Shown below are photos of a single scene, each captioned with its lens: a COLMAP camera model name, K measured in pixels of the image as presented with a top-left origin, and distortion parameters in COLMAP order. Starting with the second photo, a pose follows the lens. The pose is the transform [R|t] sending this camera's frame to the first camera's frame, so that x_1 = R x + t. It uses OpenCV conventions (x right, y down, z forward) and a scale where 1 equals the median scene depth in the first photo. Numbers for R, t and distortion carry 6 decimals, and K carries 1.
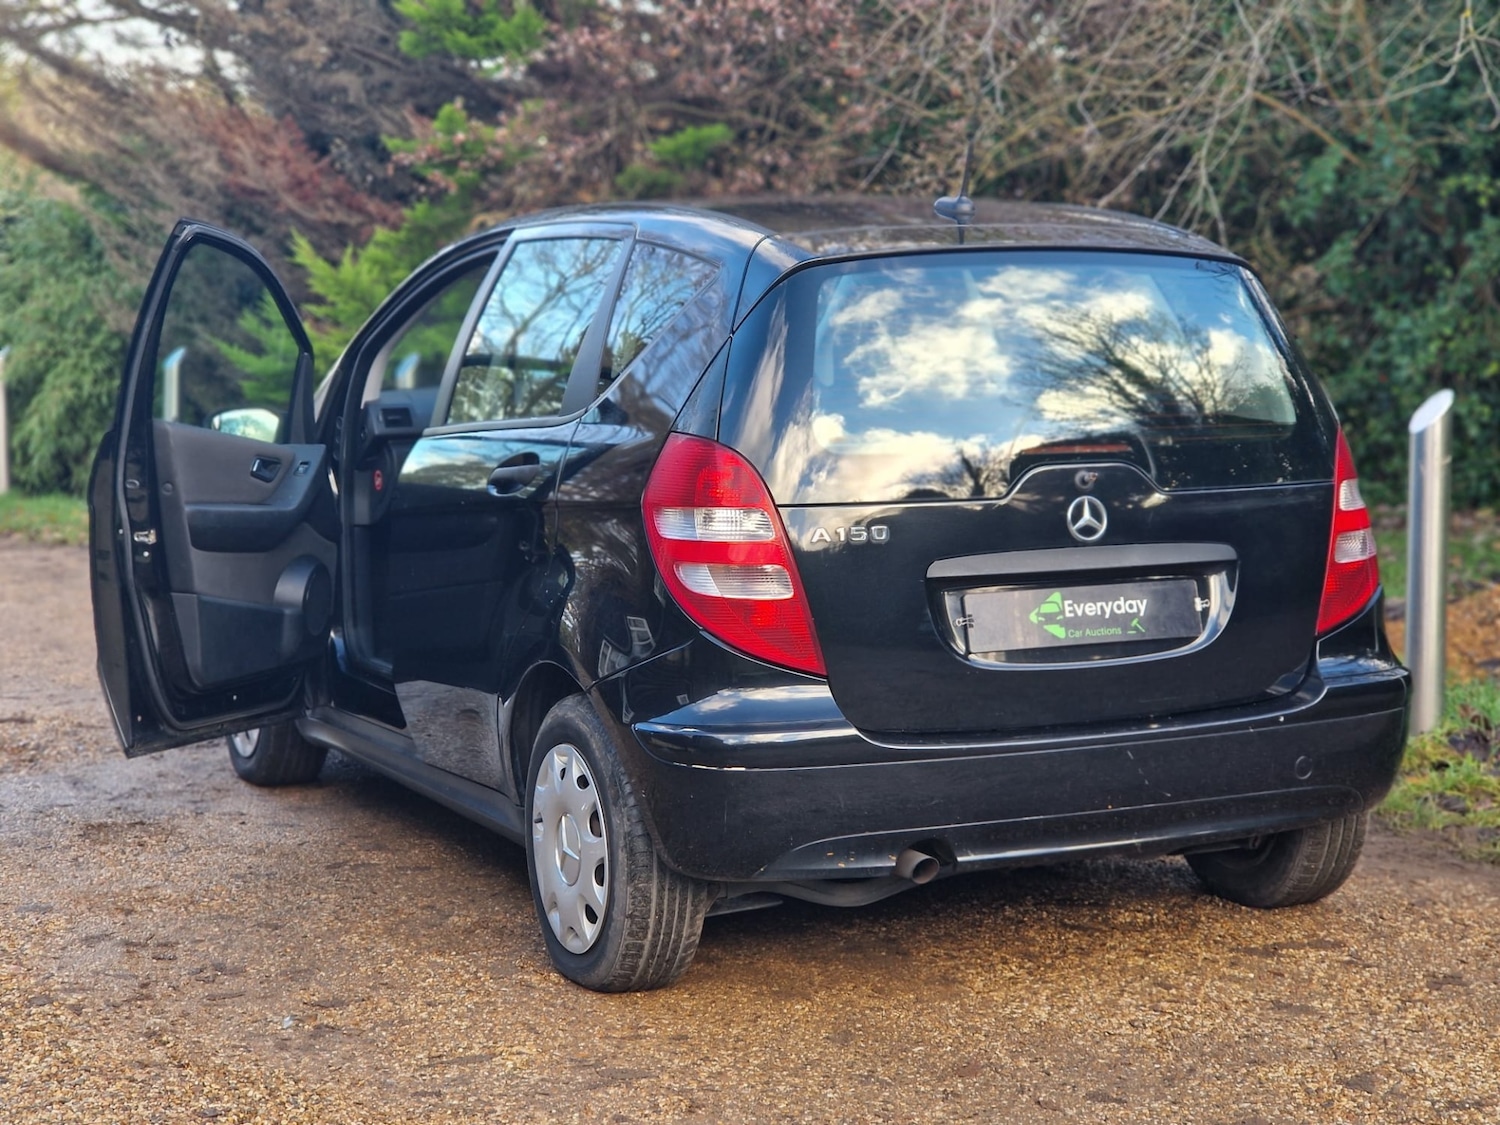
lens RADIAL K [[2803.8, 0, 772.5], [0, 2803.8, 564.1], [0, 0, 1]] dist [0.027423, 0.237983]
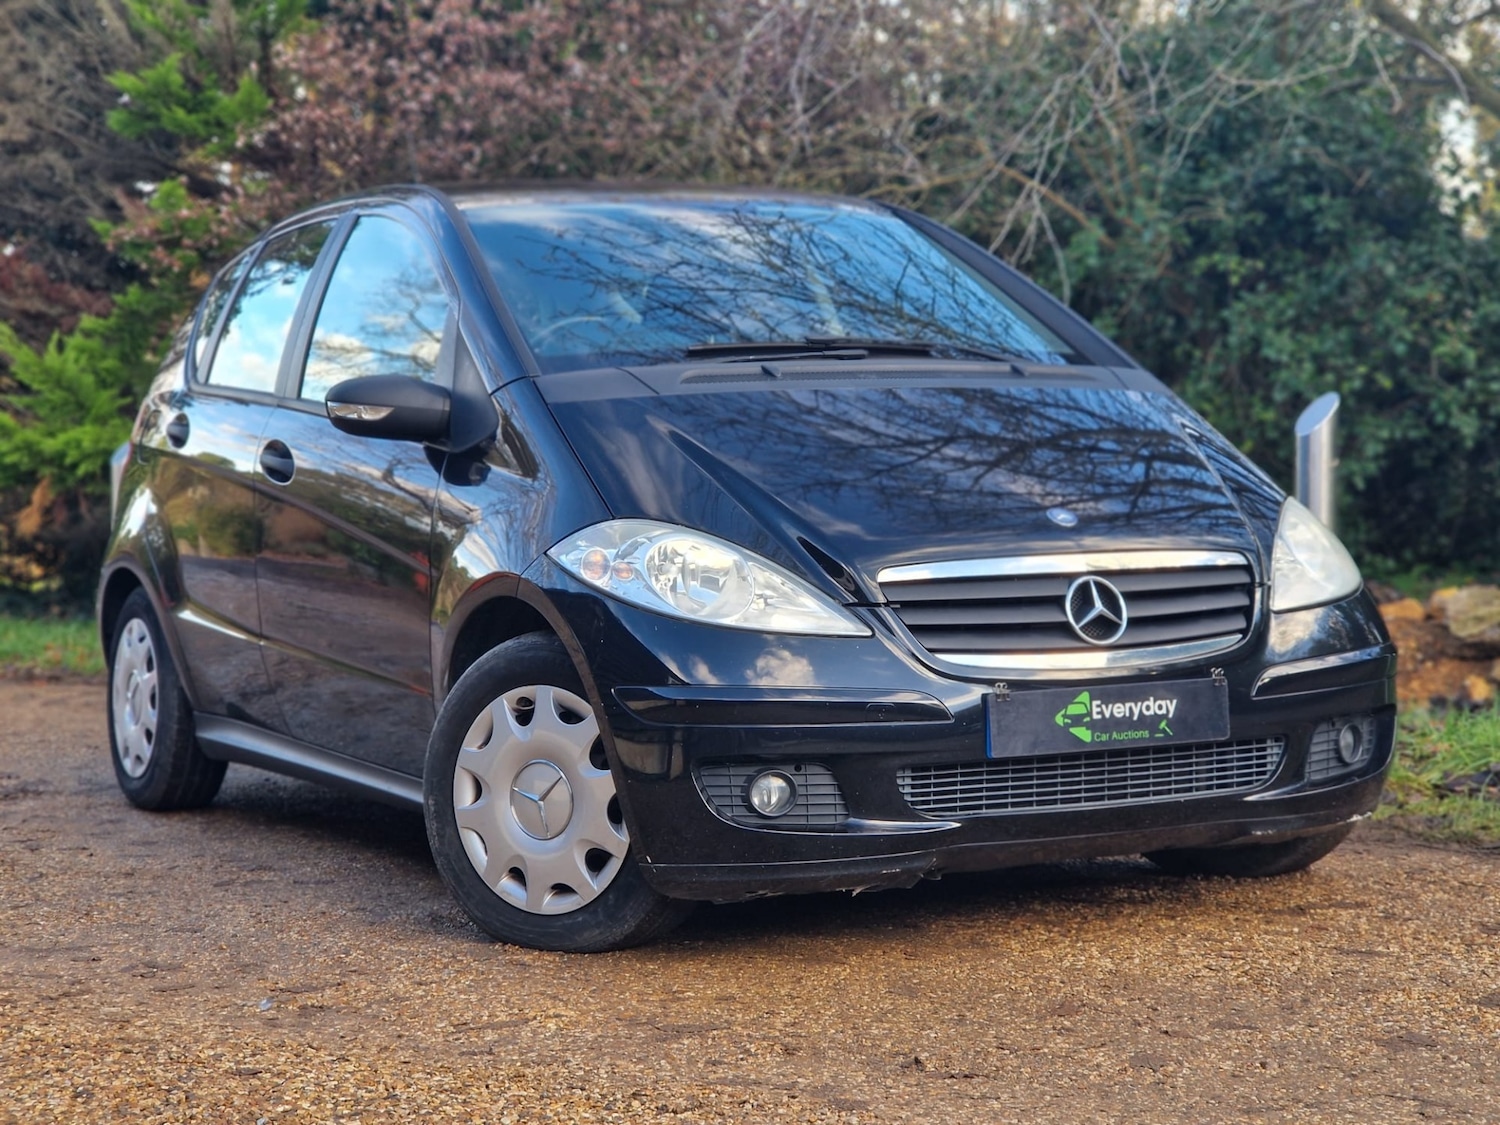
lens RADIAL K [[2799.8, 0, 785.6], [0, 2799.8, 553.4], [0, 0, 1]] dist [0.022397, 0.319017]
pose [[0.987544, -0.008761, 0.157096, -0.140096], [0.020568, 0.997069, -0.073687, 0.085441], [-0.155990, 0.076001, 0.984830, 0.096793]]
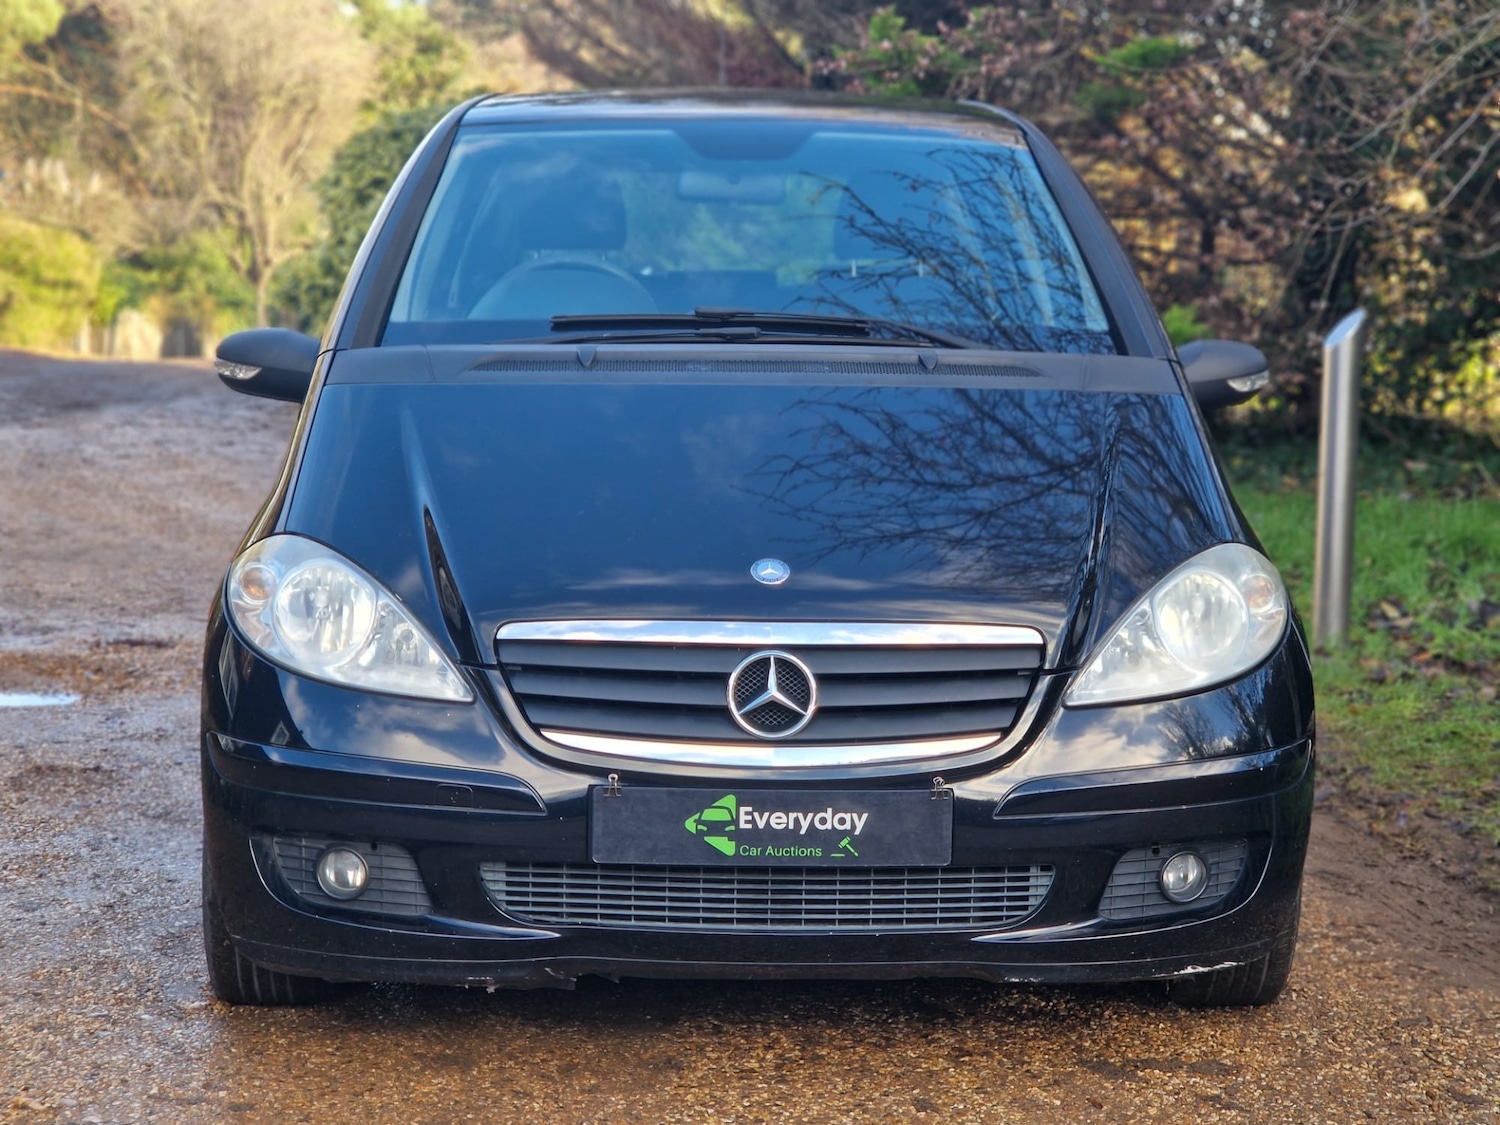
lens RADIAL K [[2849.8, 0, 852.9], [0, 2849.8, 351.8], [0, 0, 1]] dist [-0.530403, 3.771824]
pose [[0.962905, 0.045533, -0.265972, 0.301606], [-0.060792, 0.996926, -0.049419, -0.012119], [0.262905, 0.063755, 0.962713, 0.253971]]
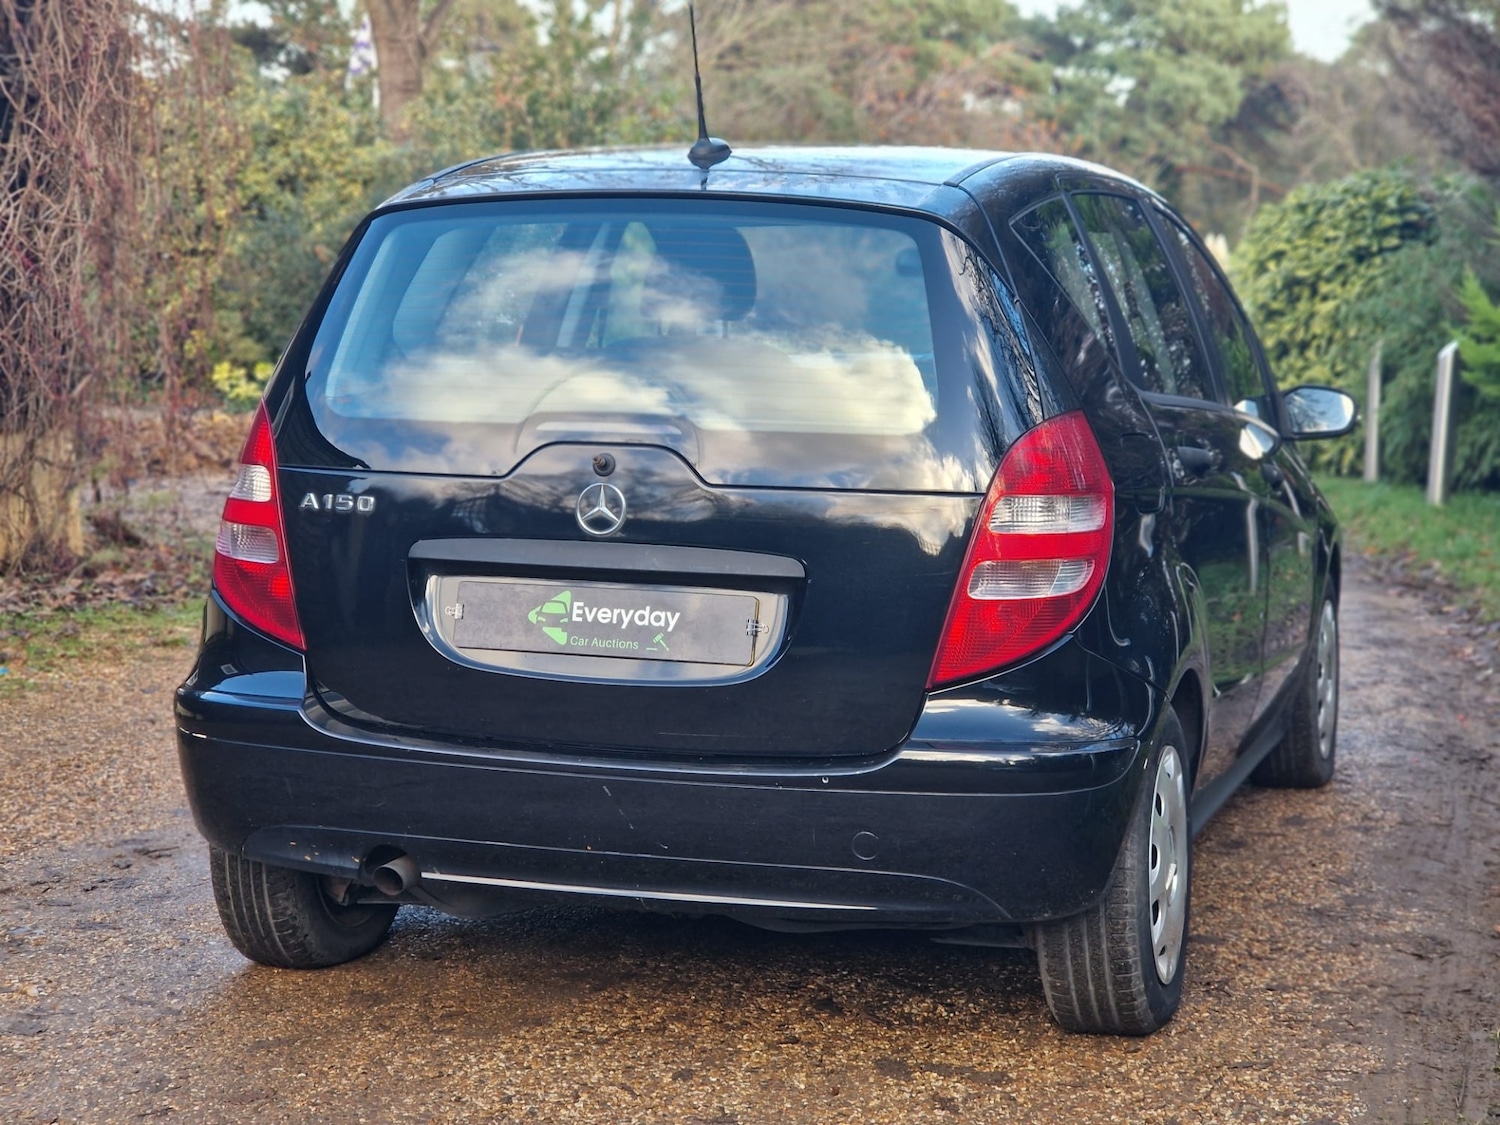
lens RADIAL K [[2812.3, 0, 788.5], [0, 2812.3, 565.7], [0, 0, 1]] dist [0.004809, 0.442177]
pose [[0.752687, 0.092085, -0.651907, 0.678321], [-0.092281, 0.995152, 0.034023, -0.031872], [0.651879, 0.034550, 0.757535, 0.363935]]
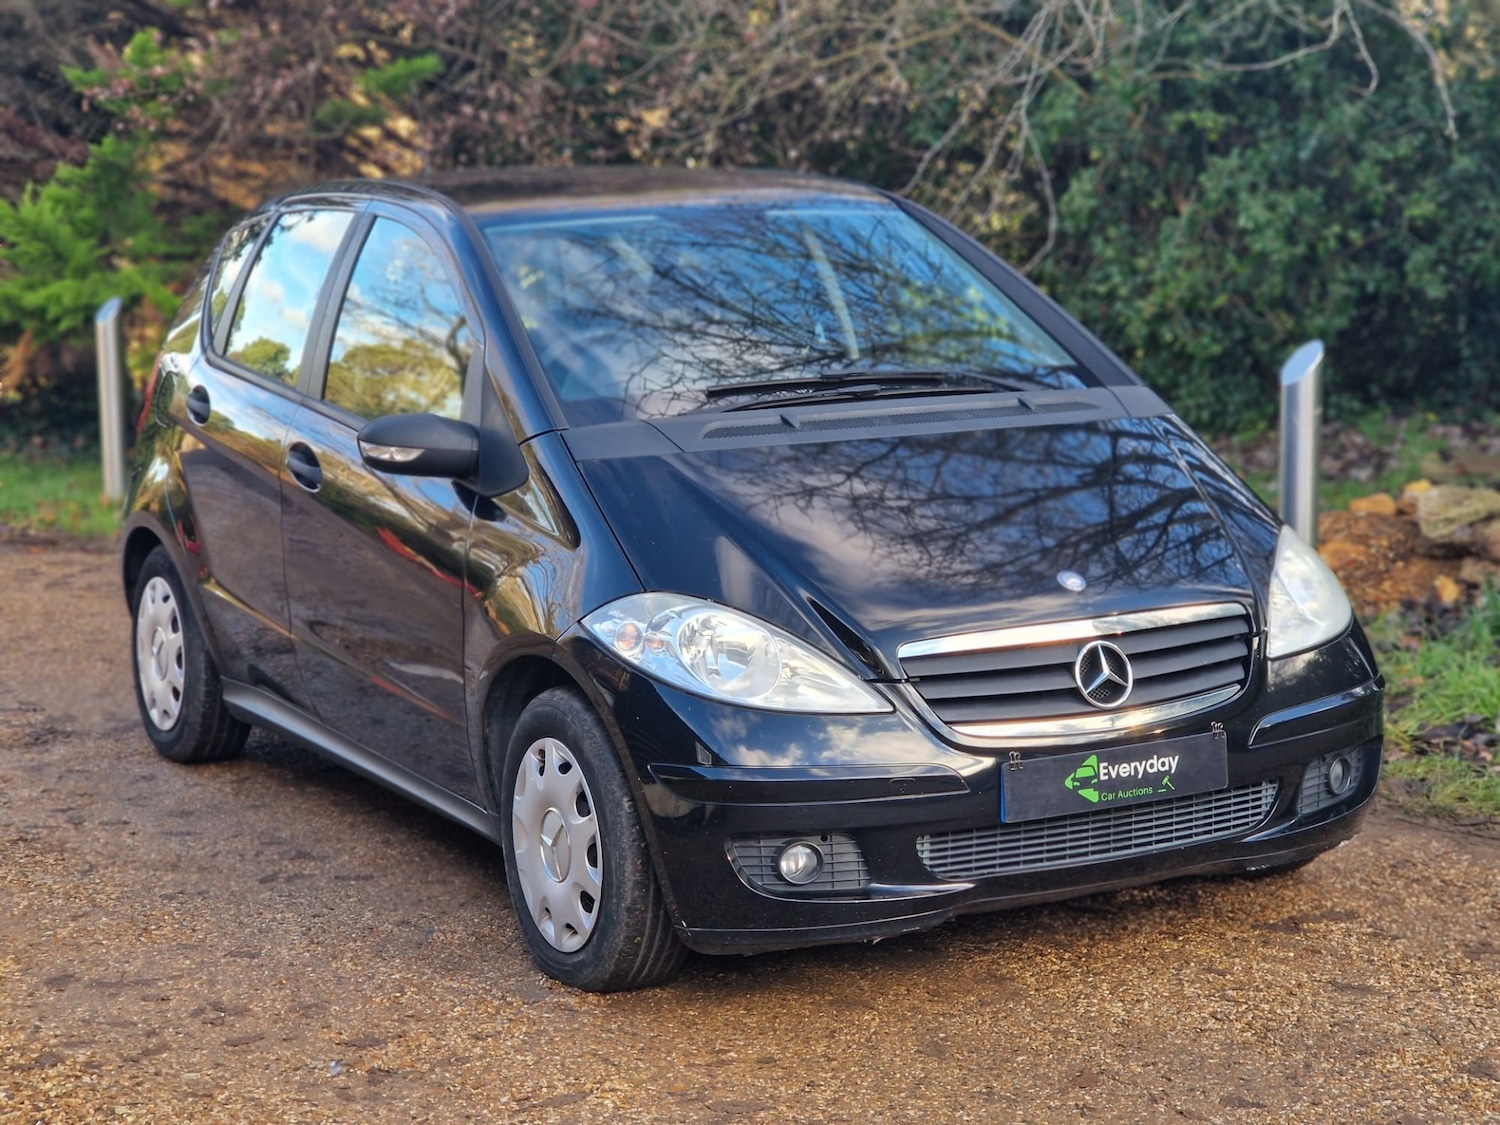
lens RADIAL K [[2799.8, 0, 785.6], [0, 2799.8, 553.4], [0, 0, 1]] dist [0.022397, 0.319017]
pose [[0.984230, -0.032905, 0.173805, -0.171266], [0.027702, 0.999095, 0.032279, -0.032149], [-0.174709, -0.026955, 0.984251, 0.055502]]
